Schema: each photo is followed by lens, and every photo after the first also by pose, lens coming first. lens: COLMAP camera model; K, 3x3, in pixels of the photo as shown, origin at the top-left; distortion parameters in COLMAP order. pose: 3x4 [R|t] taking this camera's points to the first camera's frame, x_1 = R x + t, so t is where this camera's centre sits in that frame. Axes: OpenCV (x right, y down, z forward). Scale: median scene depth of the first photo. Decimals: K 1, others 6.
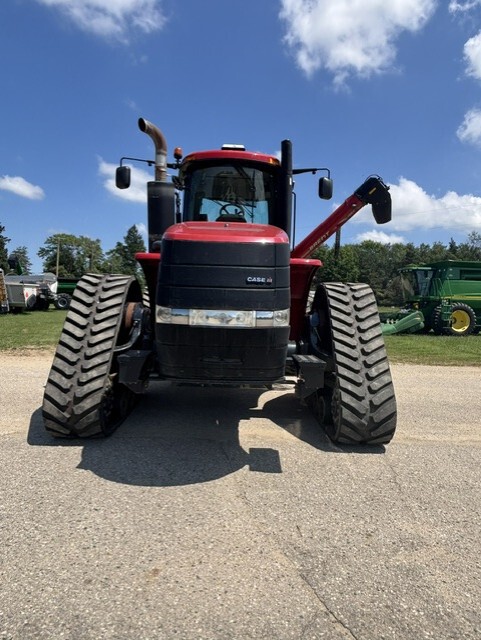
lens RADIAL K [[425.1, 0, 243.0], [0, 425.1, 310.6], [0, 0, 1]] dist [-0.003721, -0.003156]
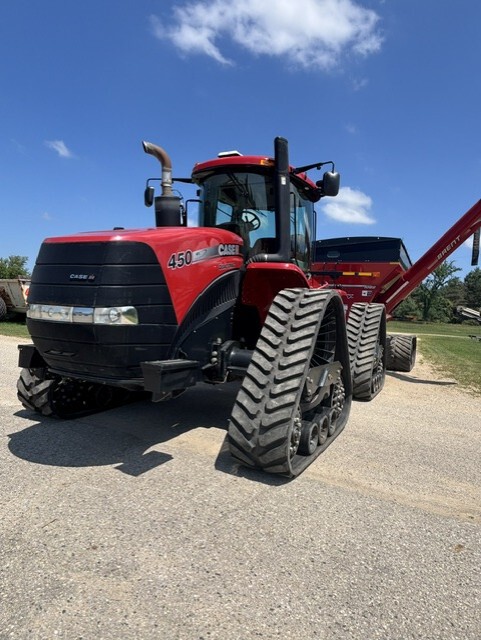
lens RADIAL K [[420.2, 0, 240.5], [0, 420.2, 320.0], [0, 0, 1]] dist [-0.008291, -0.002351]
pose [[0.872583, 0.032300, -0.487396, 0.725082], [-0.045524, 0.998846, -0.015307, 0.025252], [0.486339, 0.035545, 0.873047, 0.249341]]
